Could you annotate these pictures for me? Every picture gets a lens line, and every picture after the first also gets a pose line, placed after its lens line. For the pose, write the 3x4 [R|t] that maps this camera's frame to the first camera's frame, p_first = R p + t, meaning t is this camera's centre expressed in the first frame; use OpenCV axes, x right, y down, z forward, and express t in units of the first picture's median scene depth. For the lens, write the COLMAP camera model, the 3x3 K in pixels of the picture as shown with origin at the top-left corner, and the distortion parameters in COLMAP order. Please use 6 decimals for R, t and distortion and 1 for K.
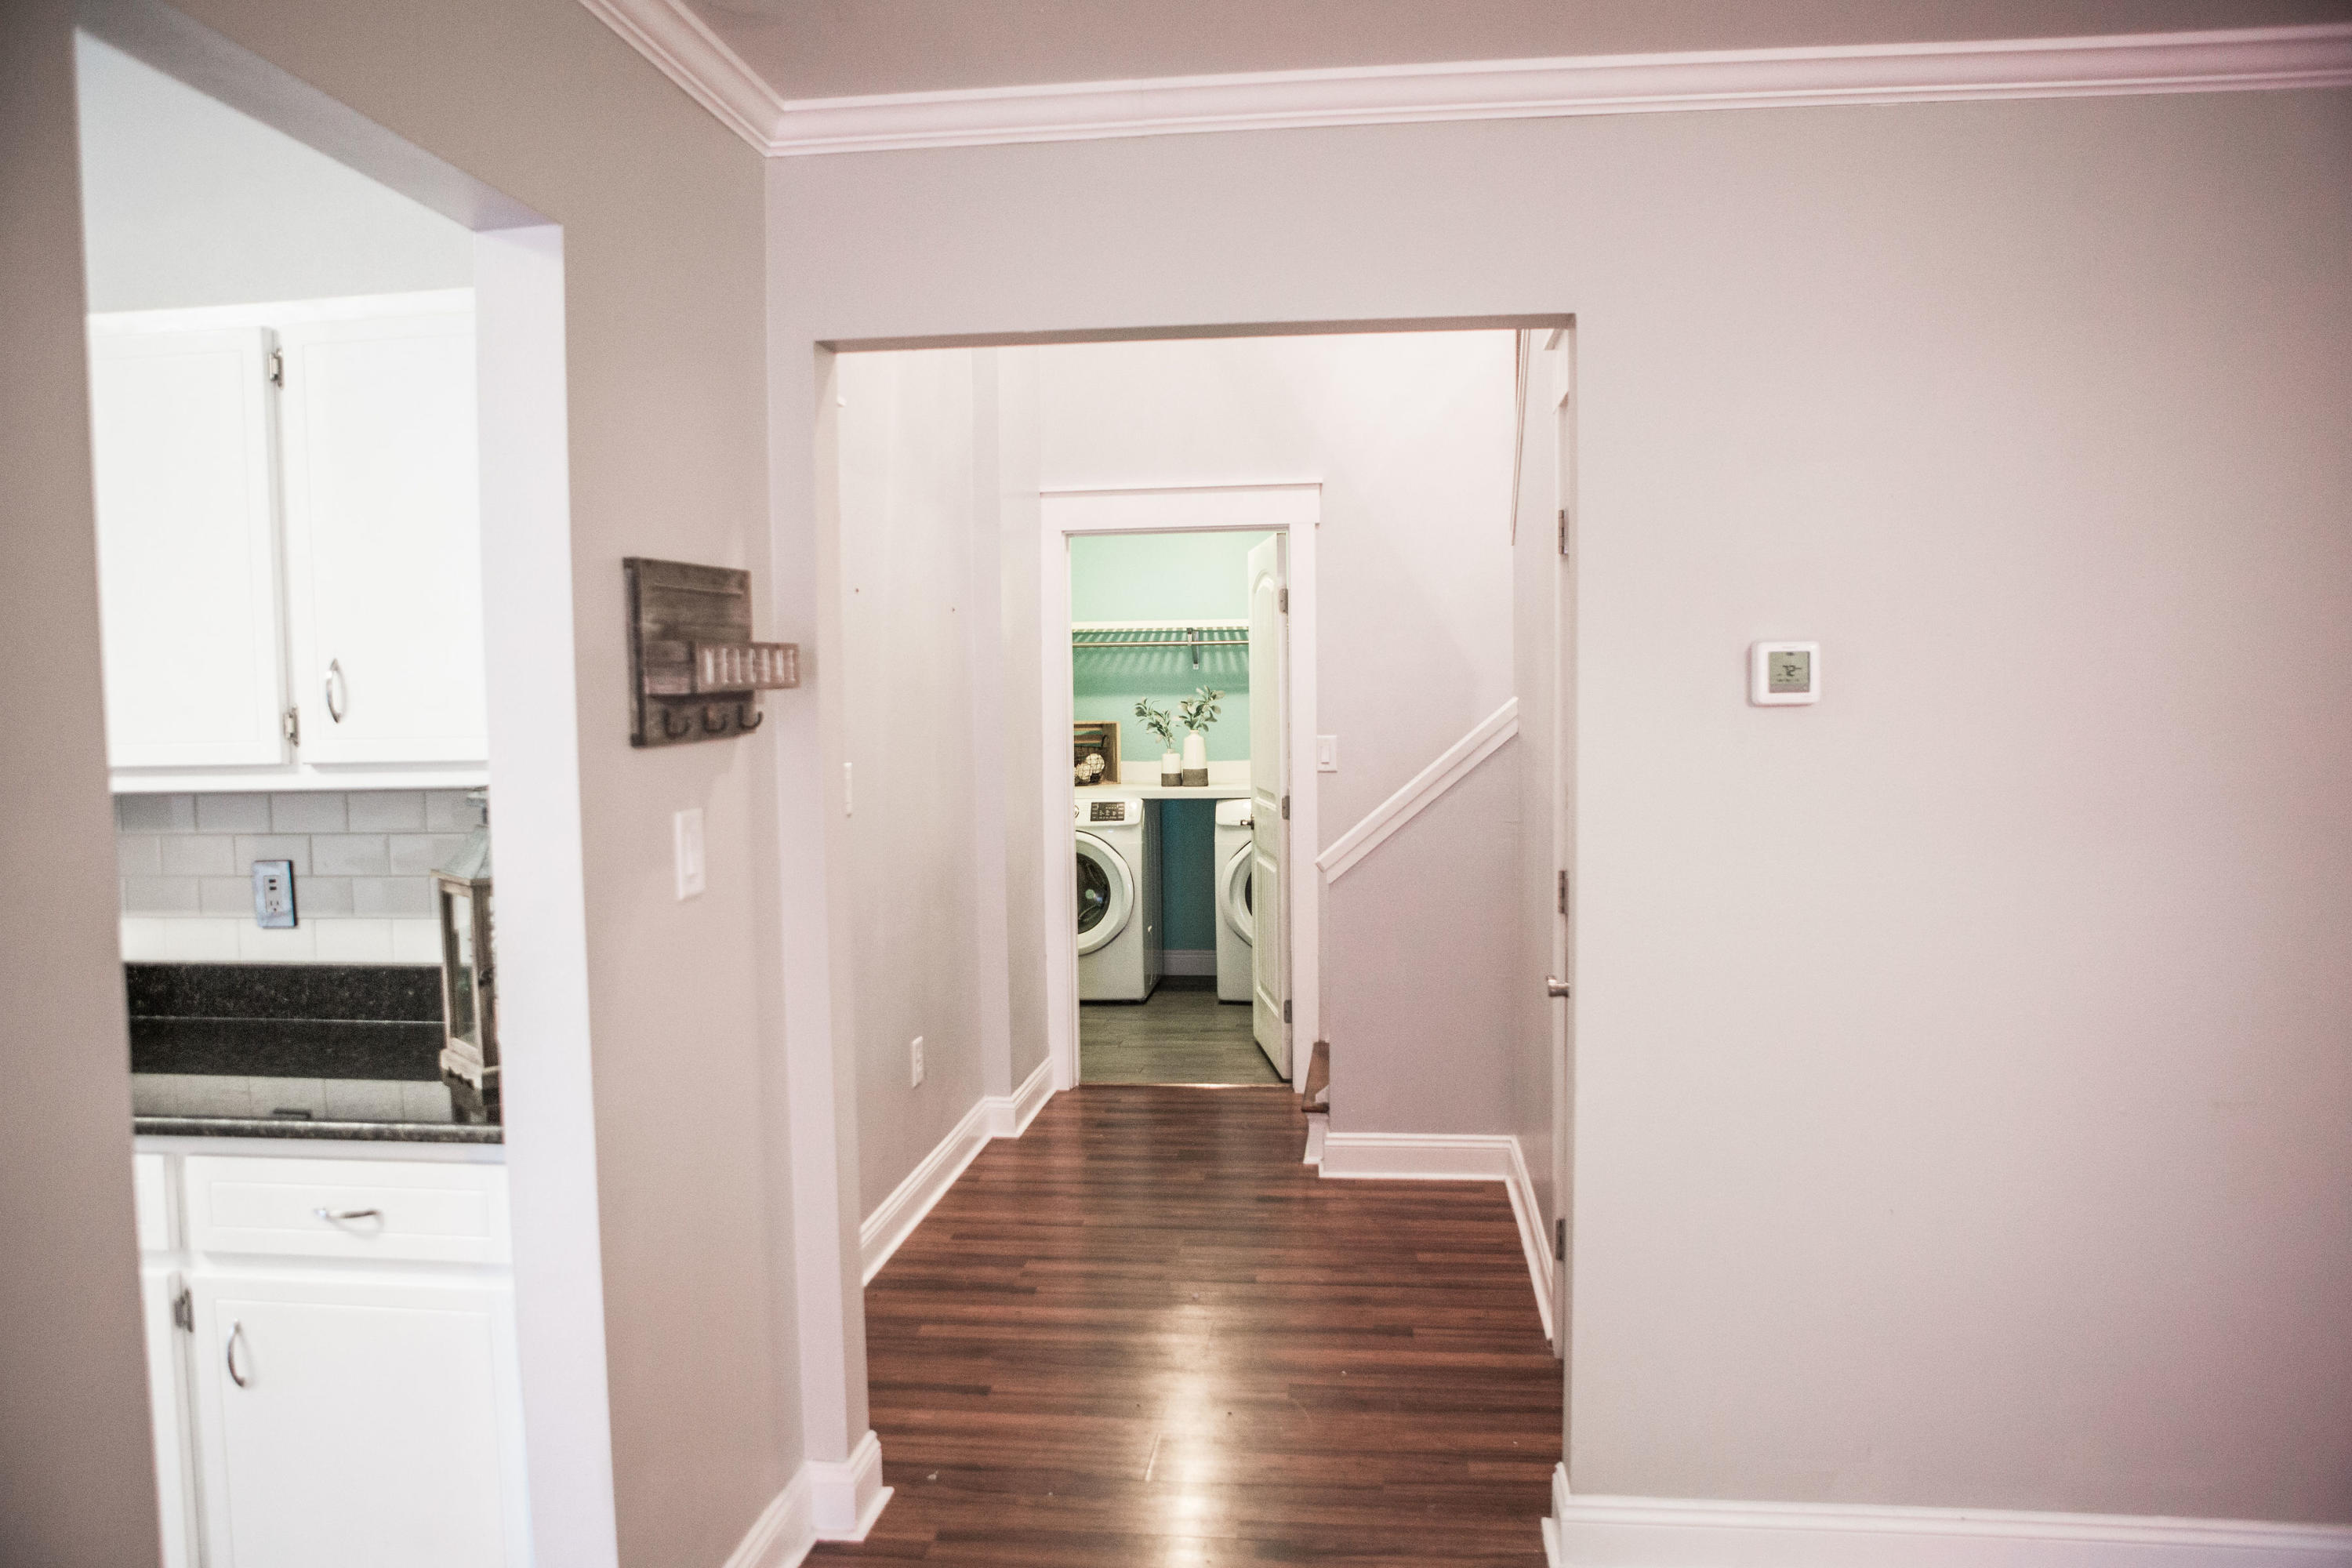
lens RADIAL K [[1624.1, 0, 1182.6], [0, 1624.1, 793.9], [0, 0, 1]] dist [-0.095806, 0.017213]
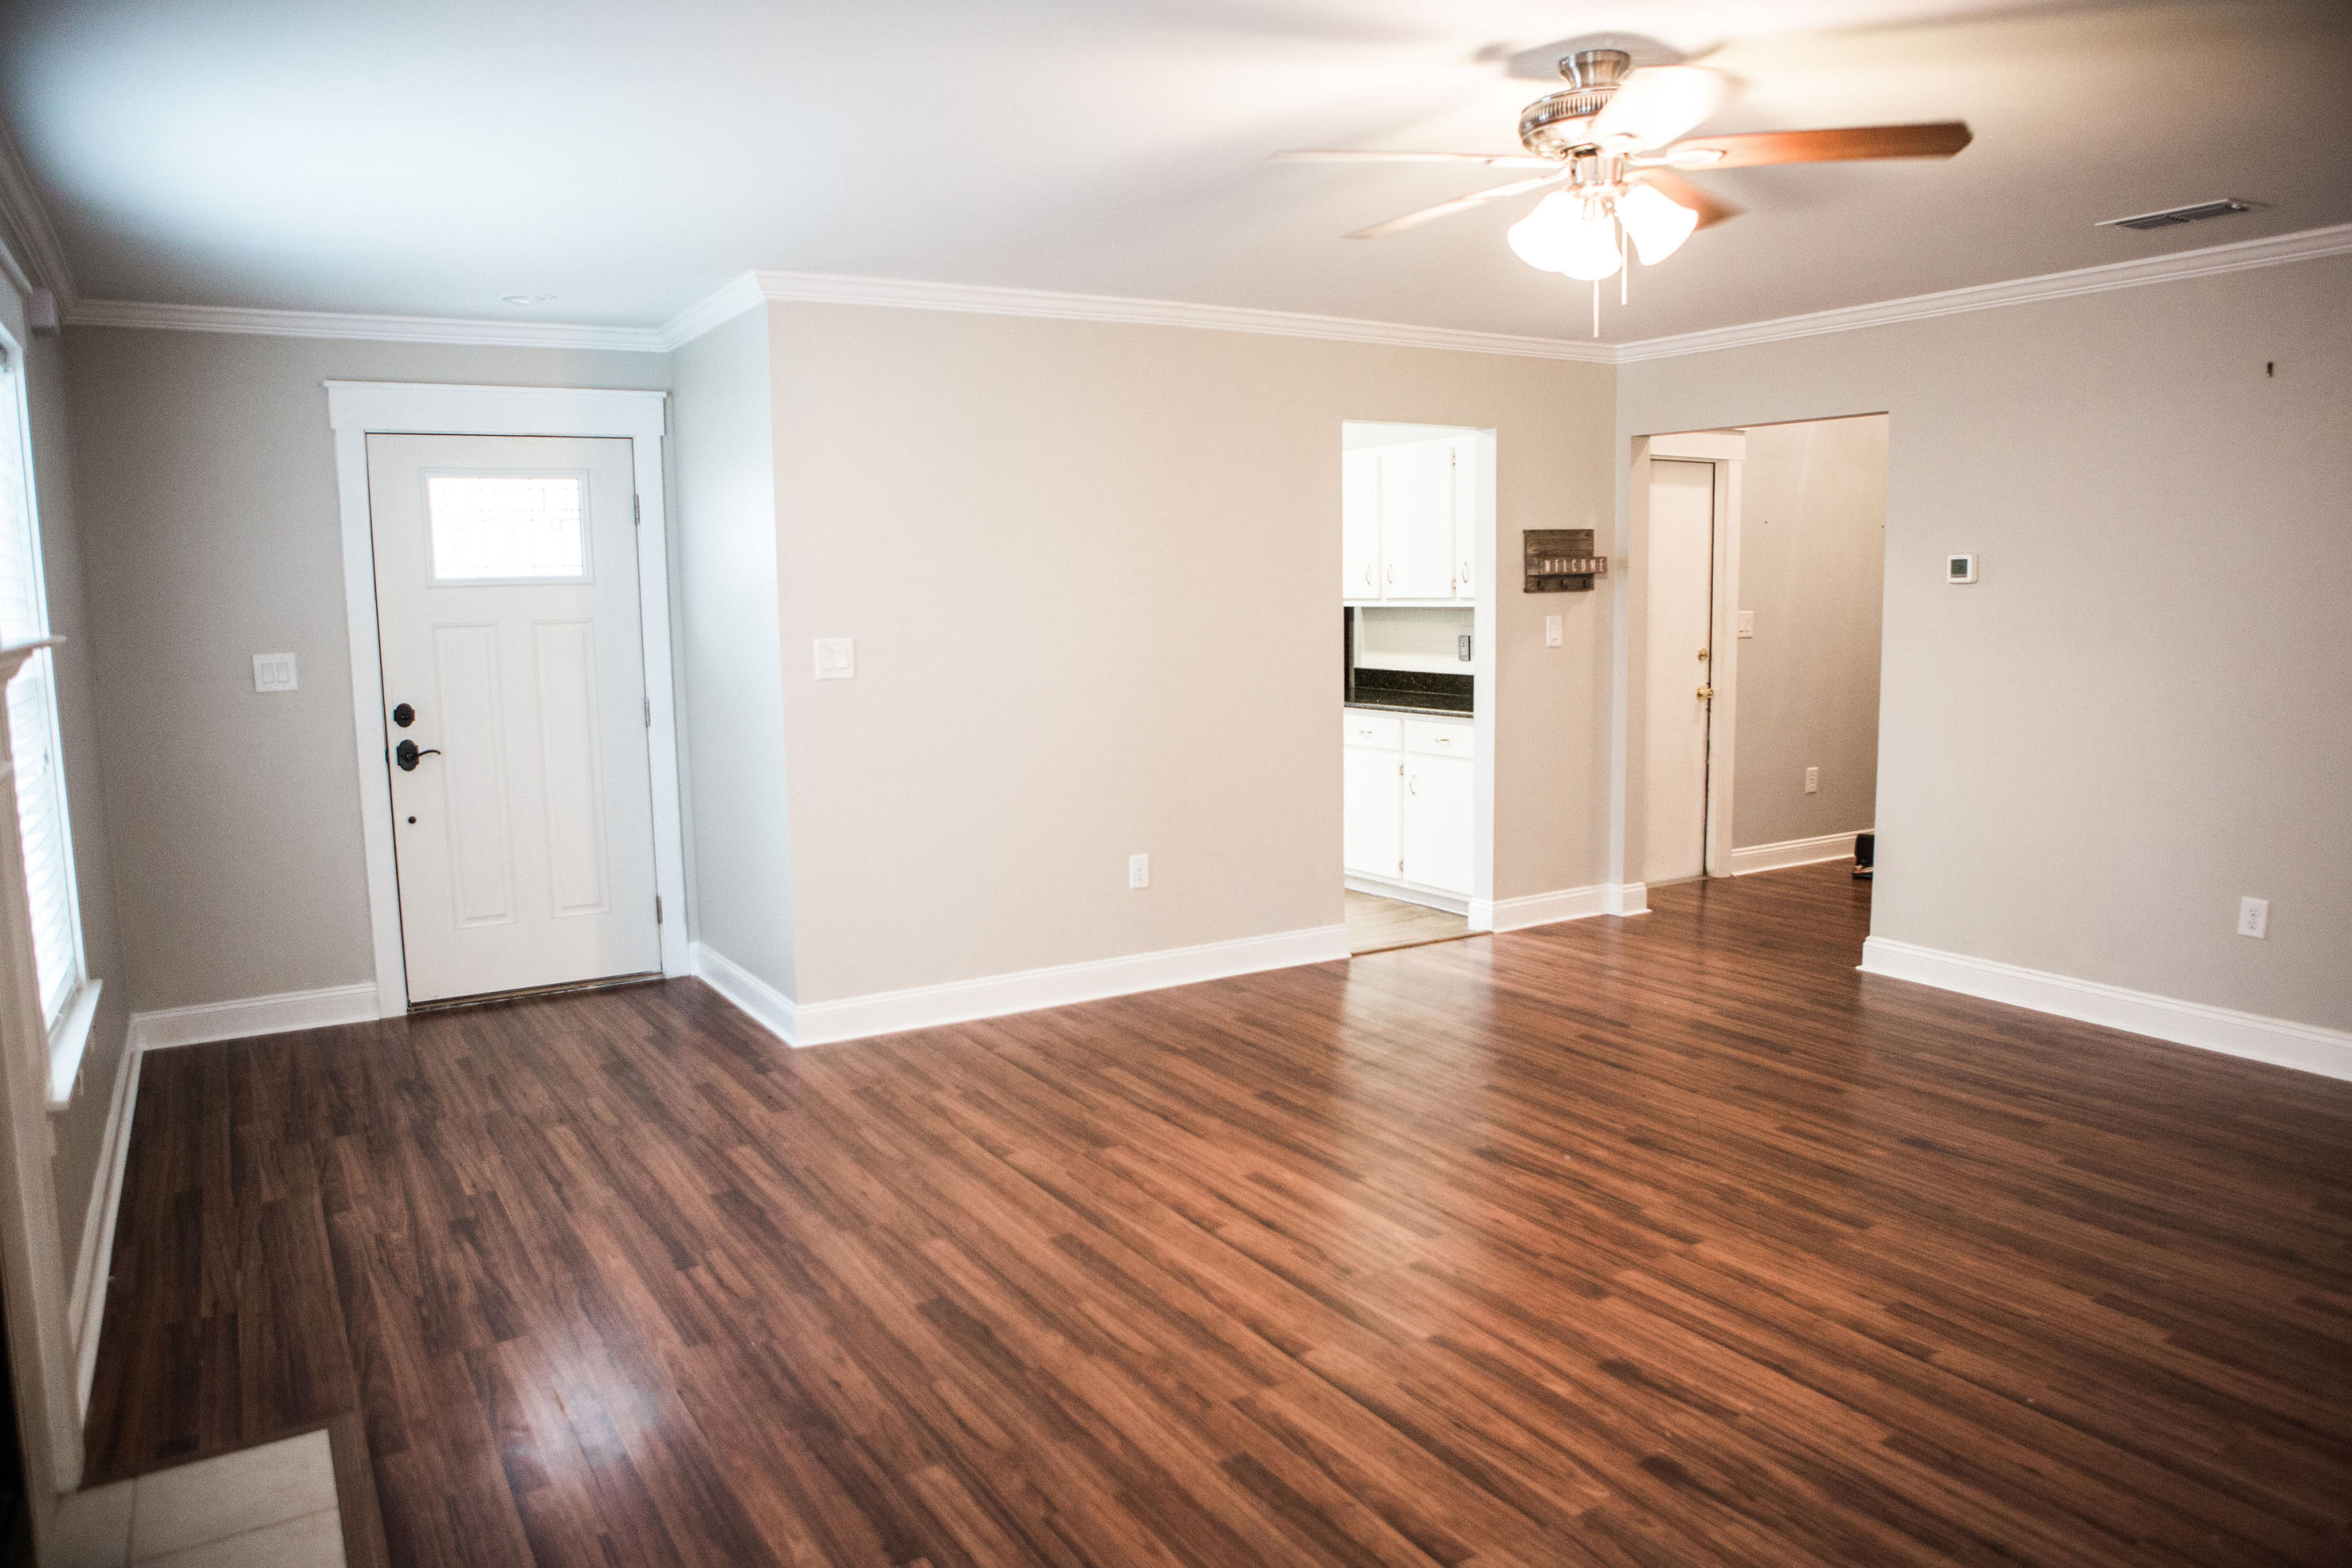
lens RADIAL K [[1624.1, 0, 1166.6], [0, 1624.1, 778.8], [0, 0, 1]] dist [-0.095806, 0.017213]
pose [[0.608687, 0.098028, -0.787331, 1.513210], [-0.050107, 0.995107, 0.085159, 0.086362], [0.791827, -0.012384, 0.610620, -1.268248]]
